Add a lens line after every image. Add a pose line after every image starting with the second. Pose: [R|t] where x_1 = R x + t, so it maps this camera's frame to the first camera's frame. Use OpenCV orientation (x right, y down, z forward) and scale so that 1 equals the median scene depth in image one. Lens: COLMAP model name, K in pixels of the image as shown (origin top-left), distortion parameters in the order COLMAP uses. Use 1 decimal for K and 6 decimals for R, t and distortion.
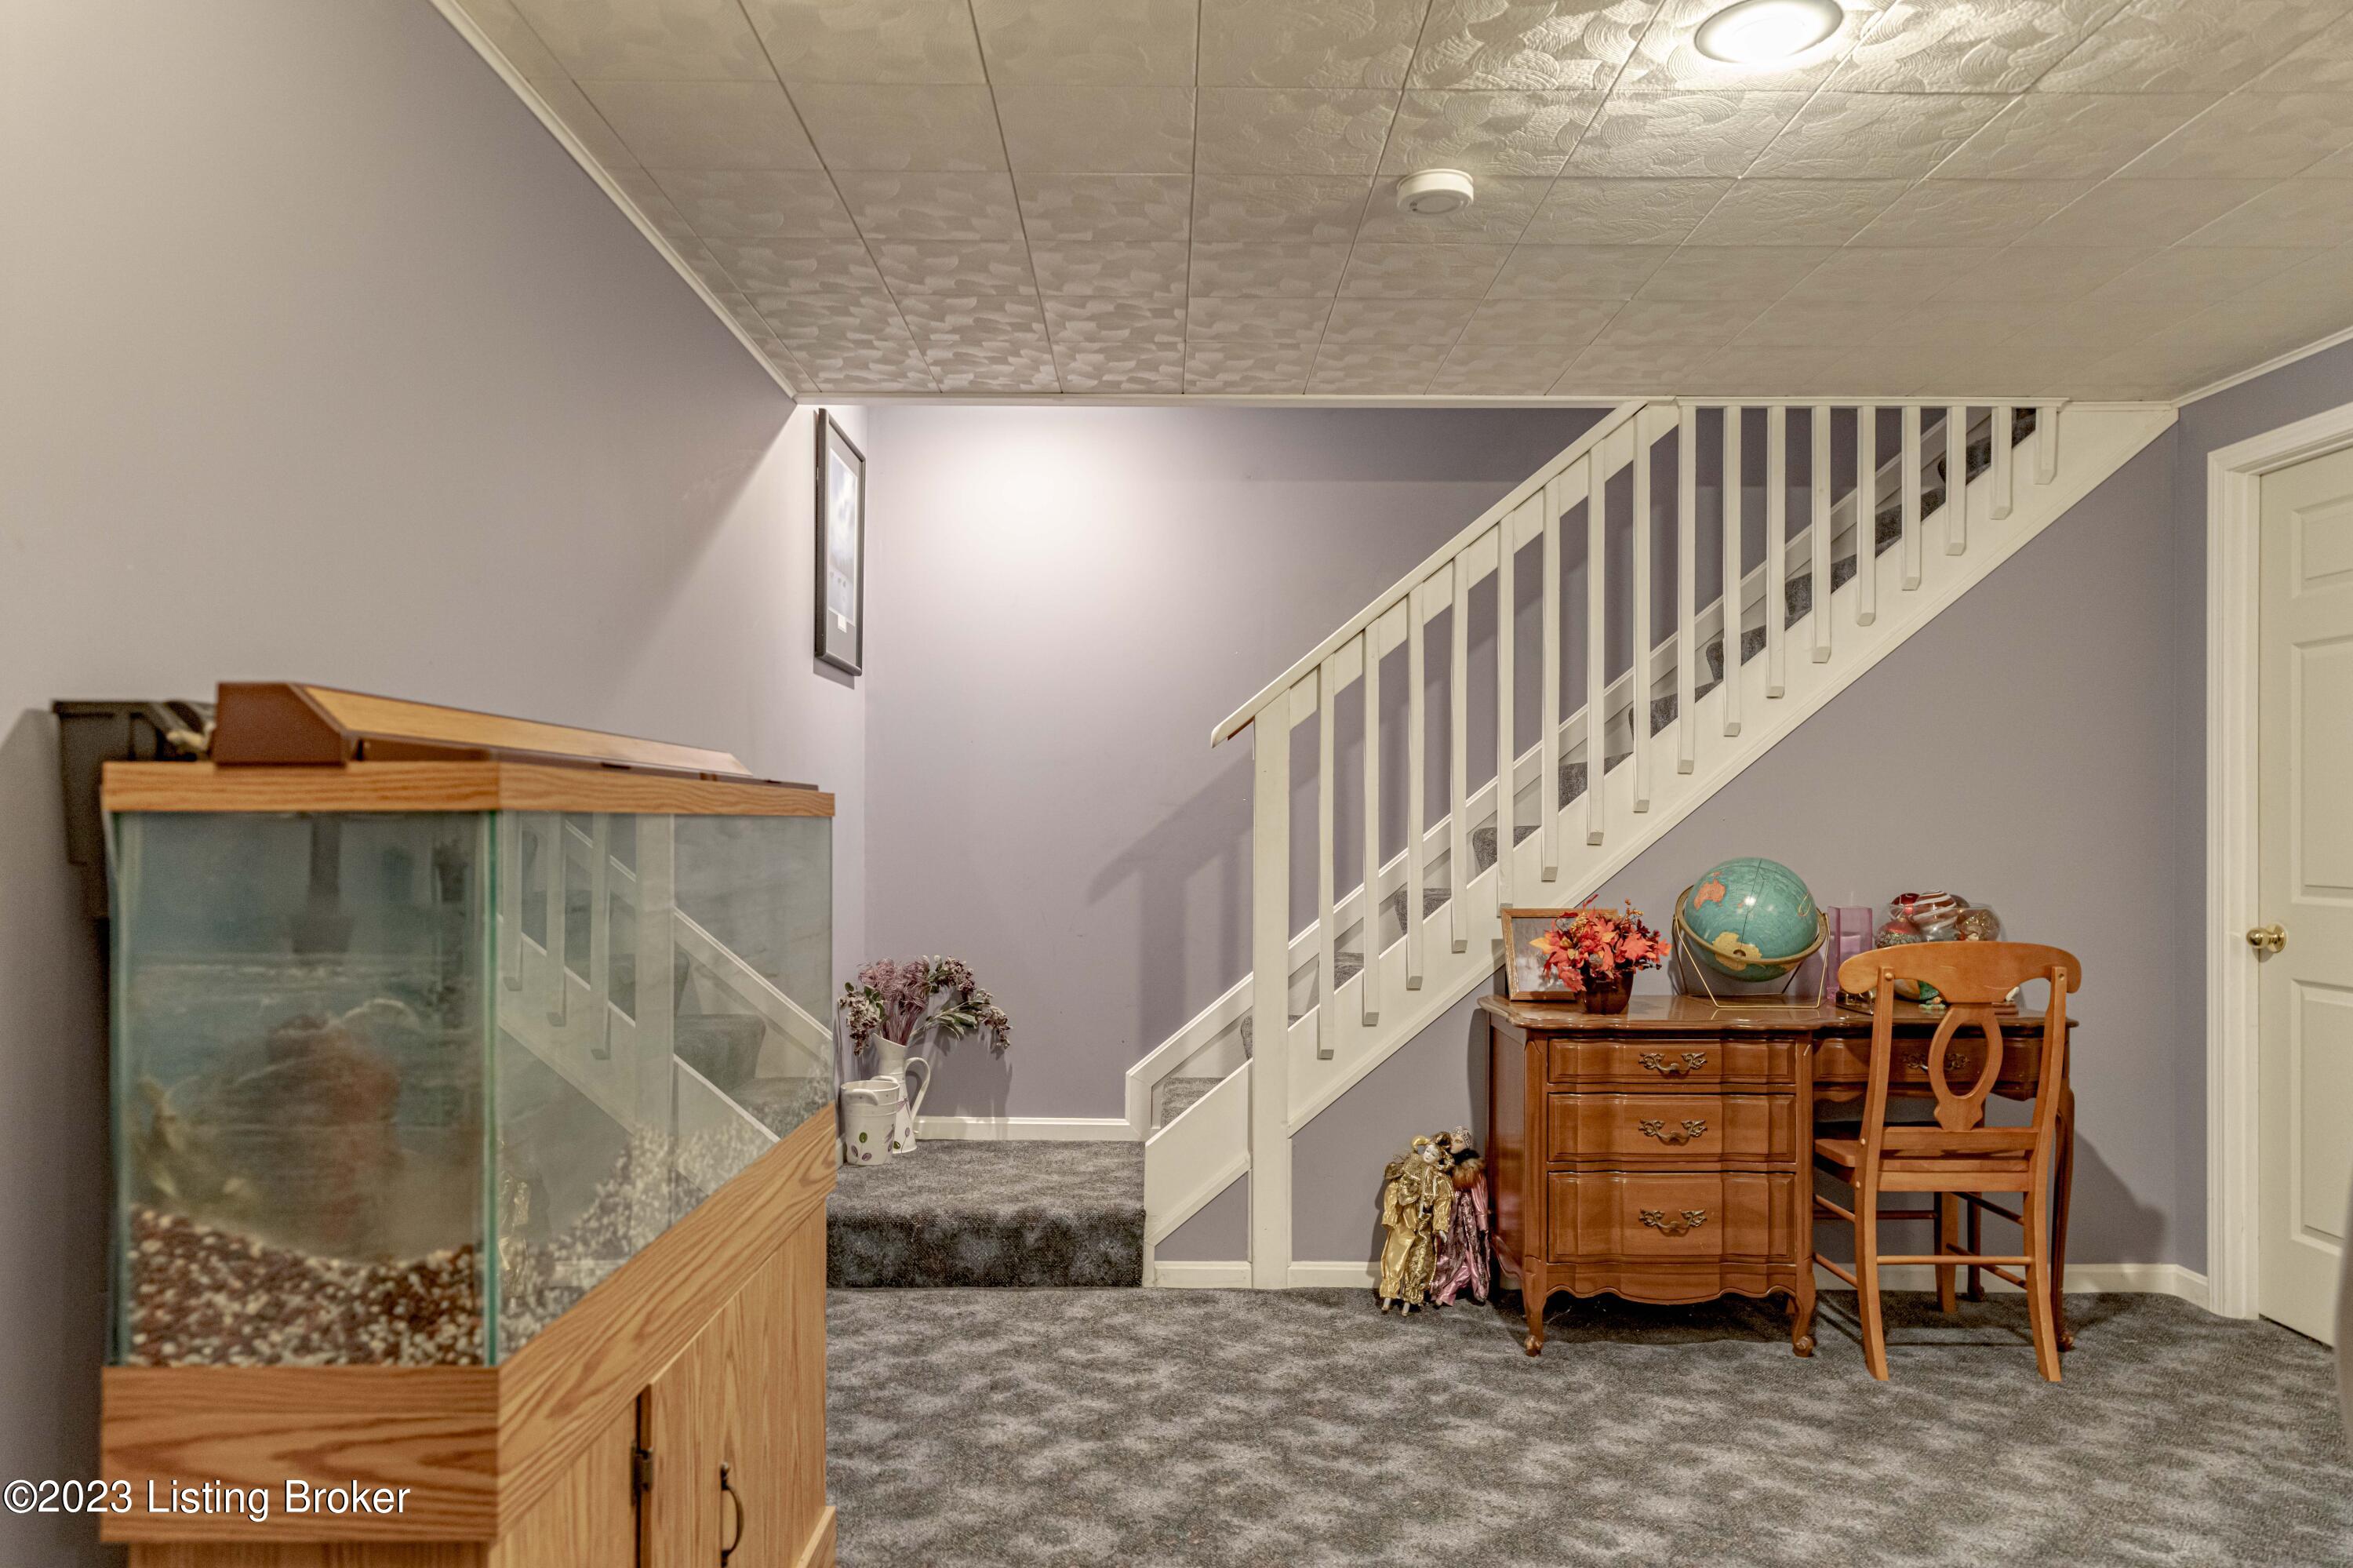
lens RADIAL K [[1547.3, 0, 1167.9], [0, 1547.3, 808.3], [0, 0, 1]] dist [0.004453, 0.000799]
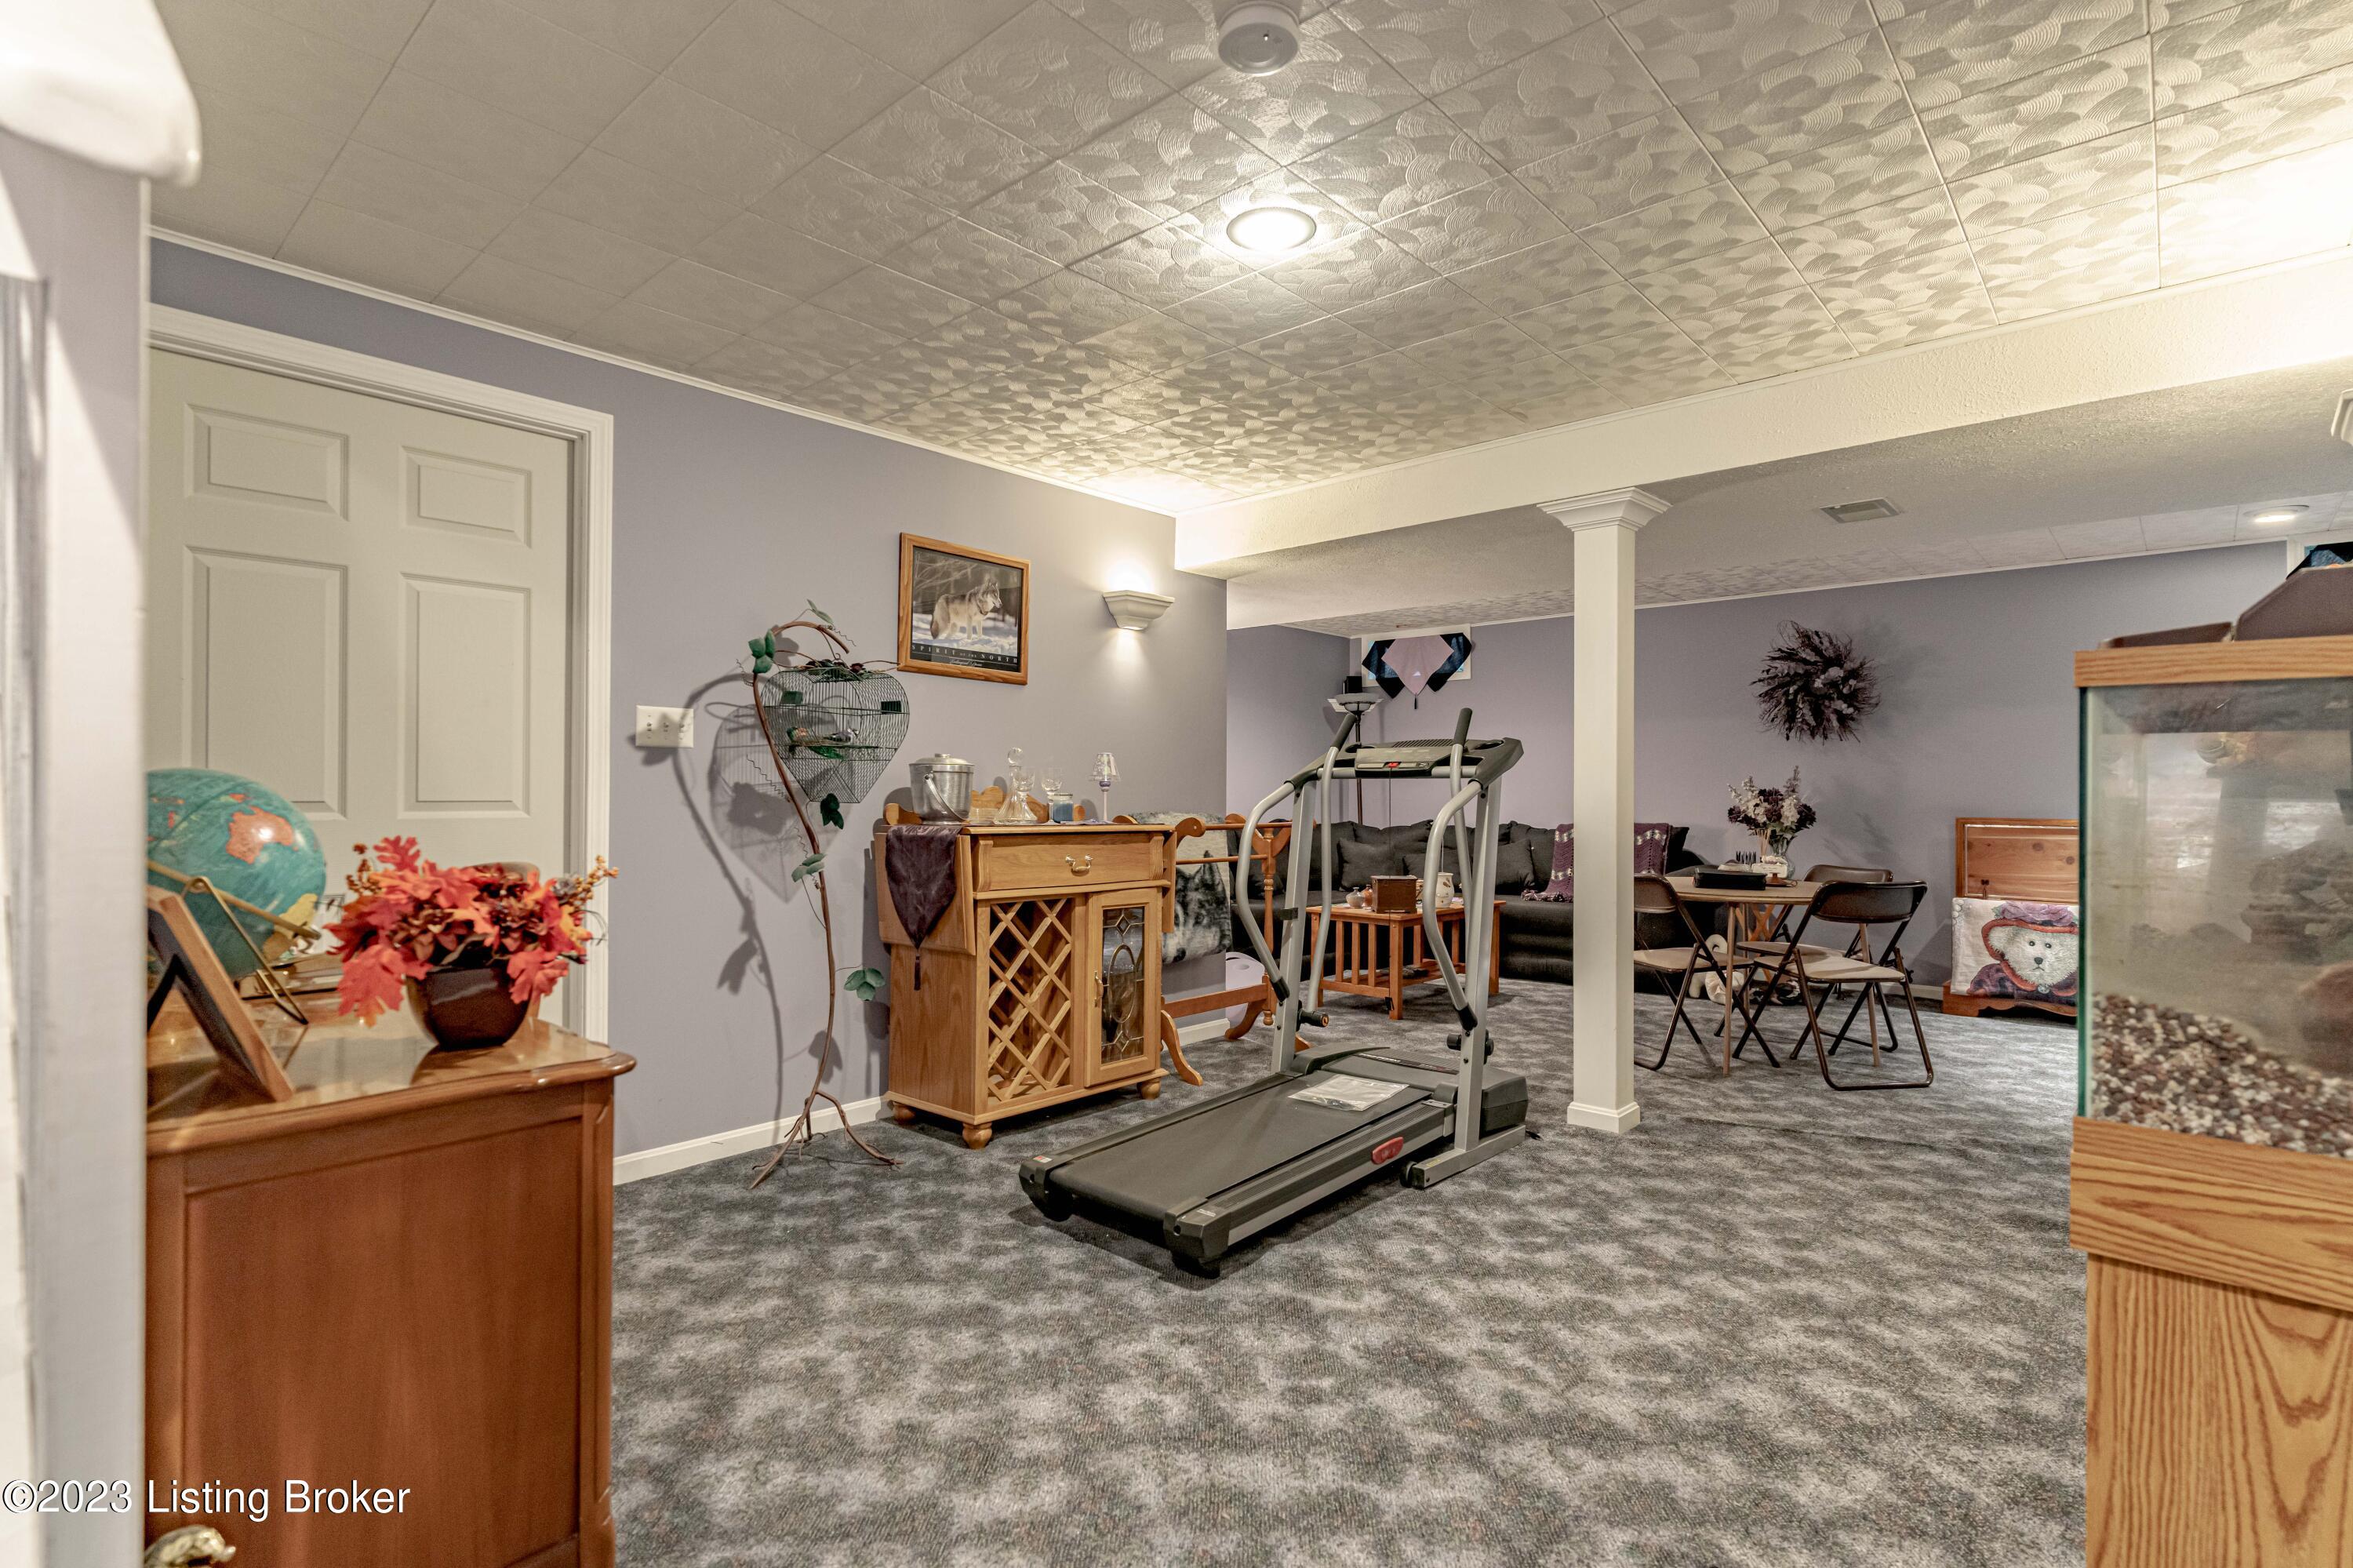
lens RADIAL K [[1115.0, 0, 1176.5], [0, 1115.0, 784.0], [0, 0, 1]] dist [0.001982, 0.000711]
pose [[-0.740116, -0.002855, 0.672473, -0.172053], [-0.013532, 0.999852, -0.010648, 0.037416], [-0.672343, -0.016980, -0.740045, 1.095484]]
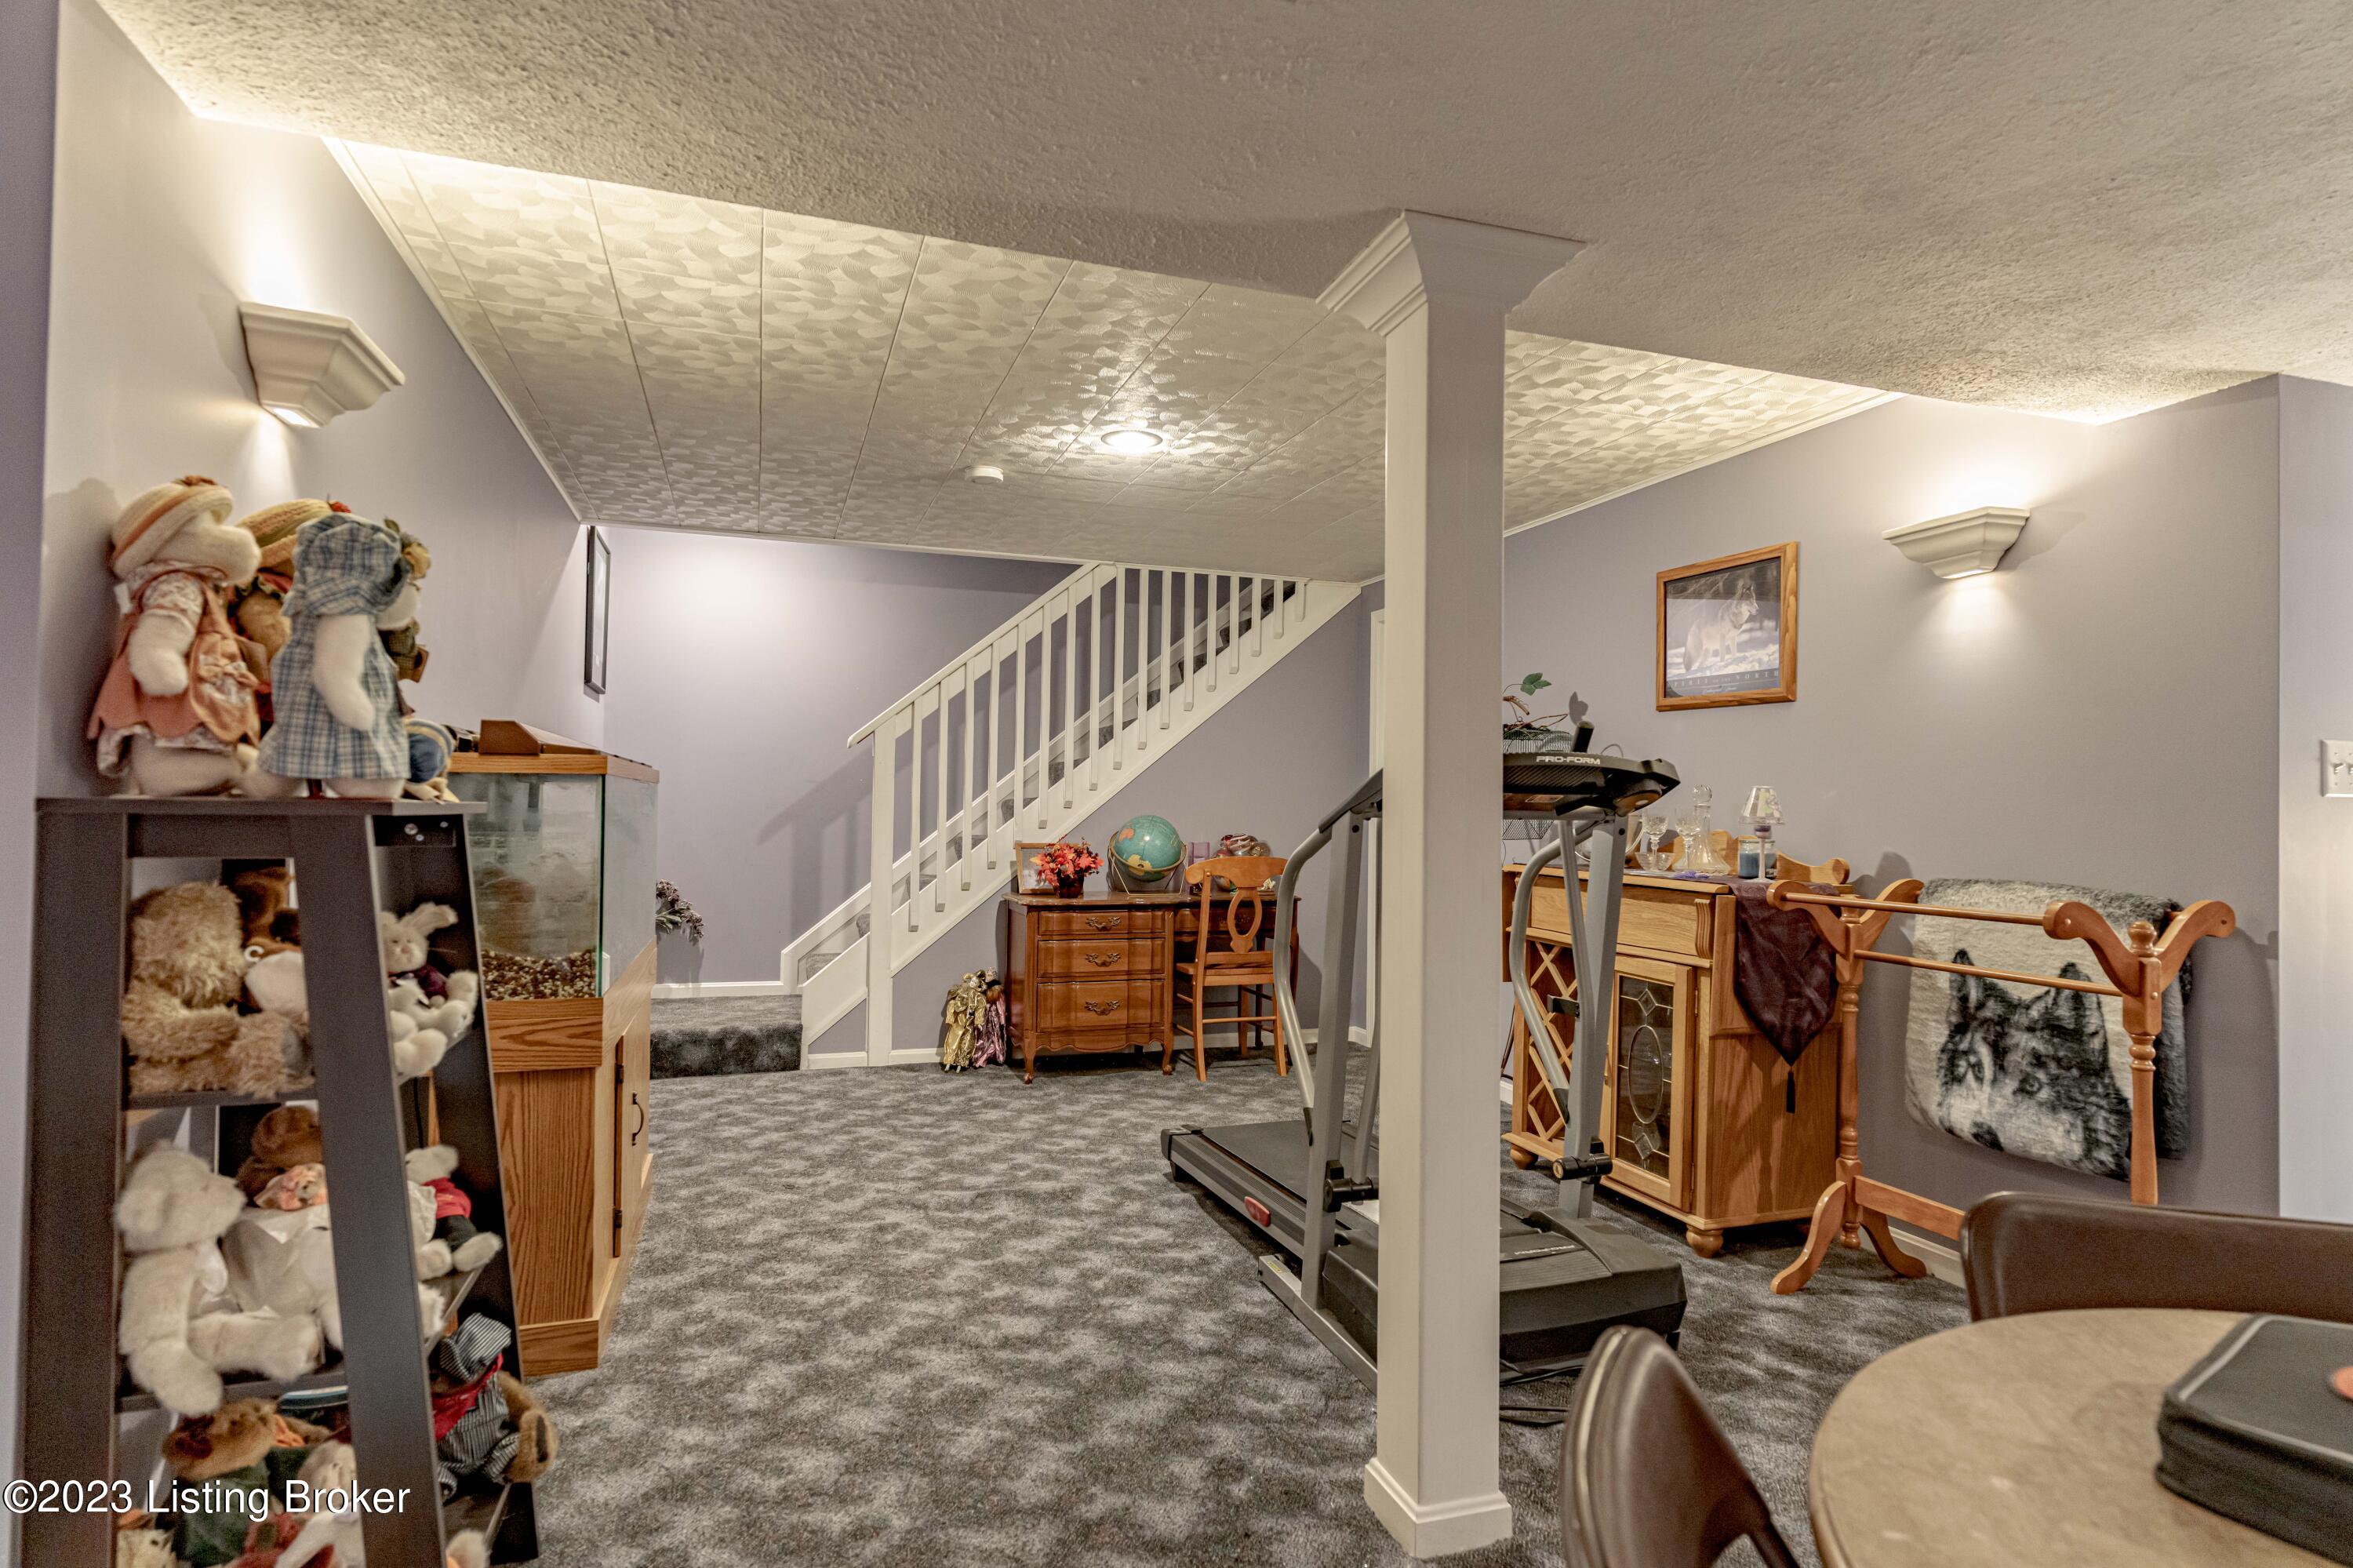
lens RADIAL K [[1225.0, 0, 1171.3], [0, 1225.0, 784.4], [0, 0, 1]] dist [-0.001663, -0.000061]
pose [[0.946802, 0.015743, 0.321431, -0.071416], [-0.013565, 0.999867, -0.009015, 0.008035], [-0.321531, 0.004175, 0.946890, -0.406784]]
